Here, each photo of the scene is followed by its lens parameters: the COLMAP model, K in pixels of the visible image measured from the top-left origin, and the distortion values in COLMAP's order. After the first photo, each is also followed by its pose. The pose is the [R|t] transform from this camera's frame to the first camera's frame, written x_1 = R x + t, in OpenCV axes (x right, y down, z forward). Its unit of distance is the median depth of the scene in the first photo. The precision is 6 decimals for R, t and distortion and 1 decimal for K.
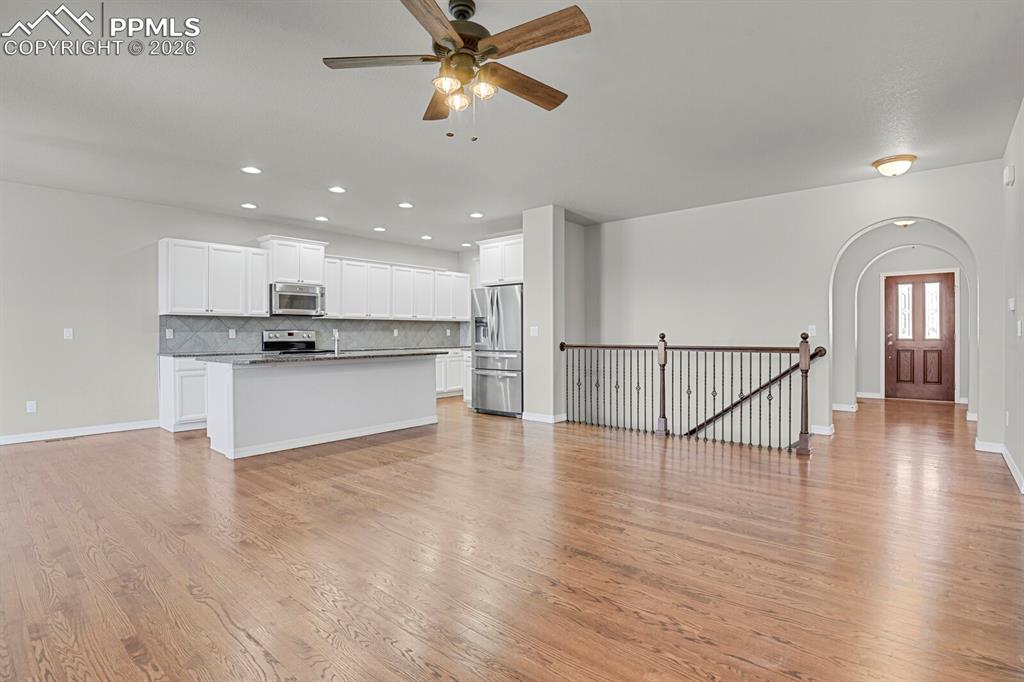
lens RADIAL K [[497.9, 0, 520.3], [0, 497.9, 335.3], [0, 0, 1]] dist [-0.025633, -0.000044]
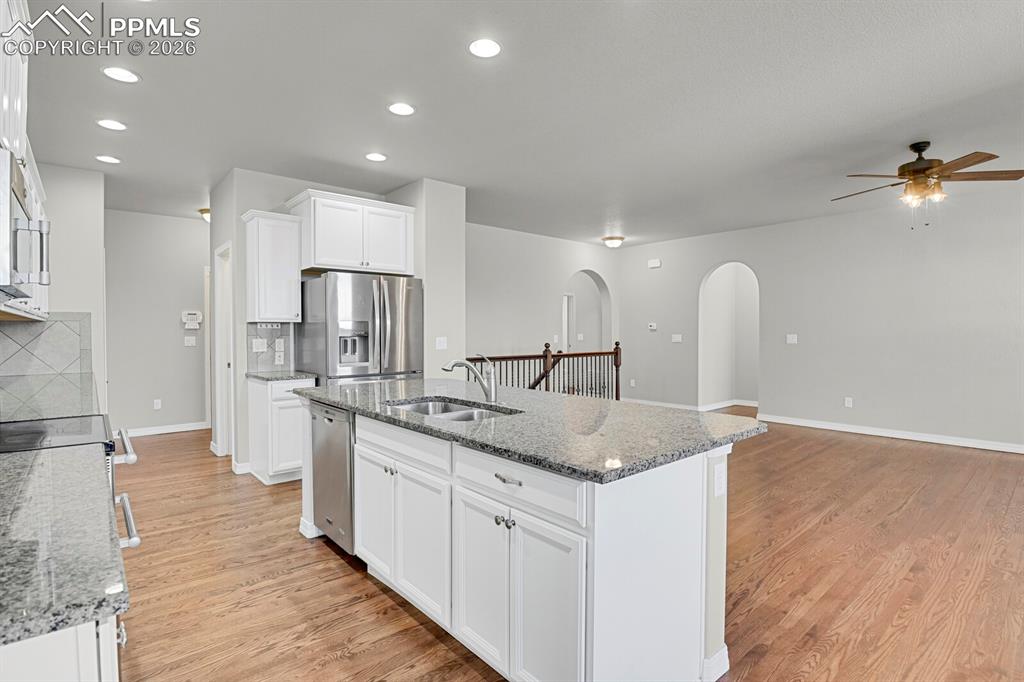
lens RADIAL K [[497.9, 0, 516.4], [0, 497.9, 338.1], [0, 0, 1]] dist [-0.025633, -0.000044]
pose [[0.154737, -0.008189, 0.987922, -0.670557], [0.004637, 0.999961, 0.007563, -0.019668], [-0.987945, 0.003411, 0.154769, 0.729848]]
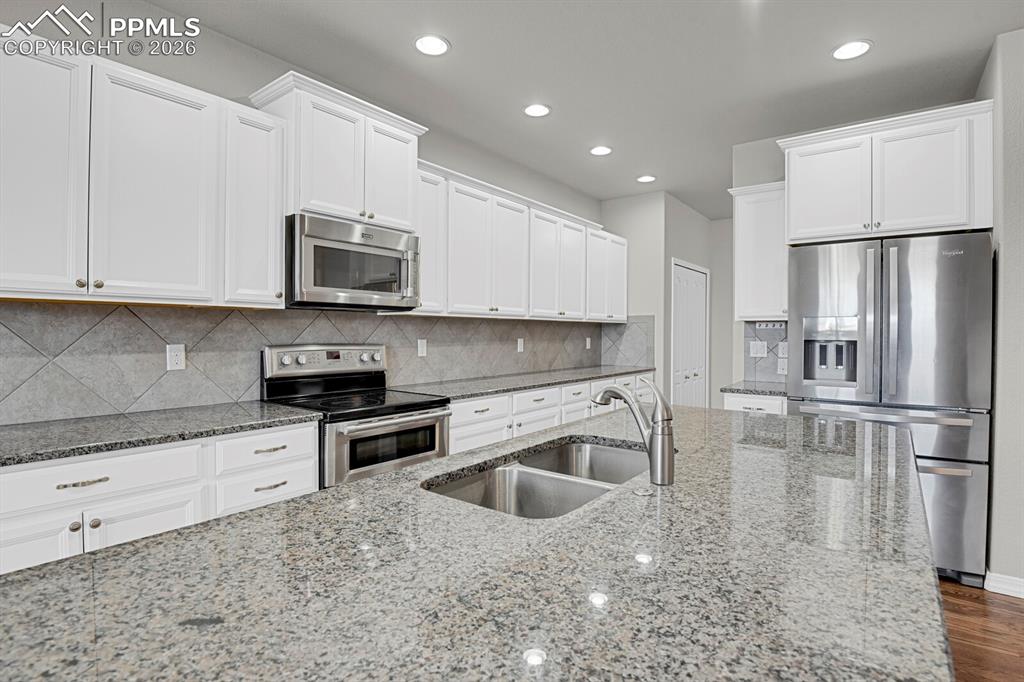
lens RADIAL K [[497.9, 0, 515.0], [0, 497.9, 333.6], [0, 0, 1]] dist [-0.025633, -0.000044]
pose [[0.998454, 0.008777, 0.054882, -0.361863], [-0.008757, 0.999961, -0.000611, -0.021084], [-0.054885, 0.000129, 0.998493, 0.636661]]
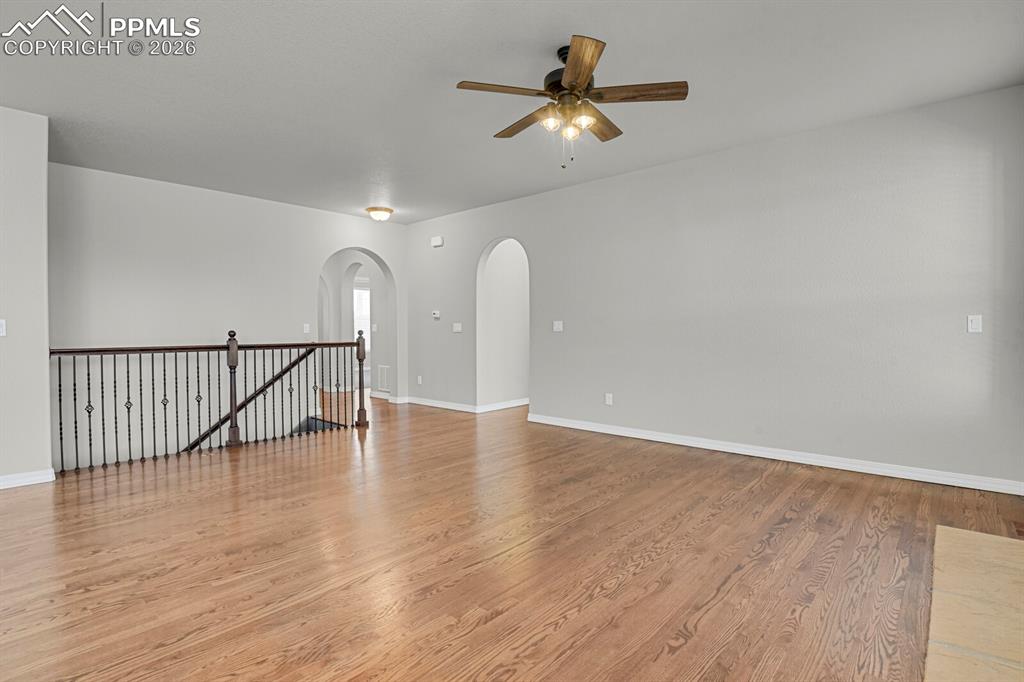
lens RADIAL K [[497.9, 0, 510.6], [0, 497.9, 342.6], [0, 0, 1]] dist [-0.025633, -0.000044]
pose [[0.029766, -0.022419, 0.999305, -0.465139], [0.008008, 0.999722, 0.022190, 0.001045], [-0.999525, 0.007342, 0.029938, 0.393272]]
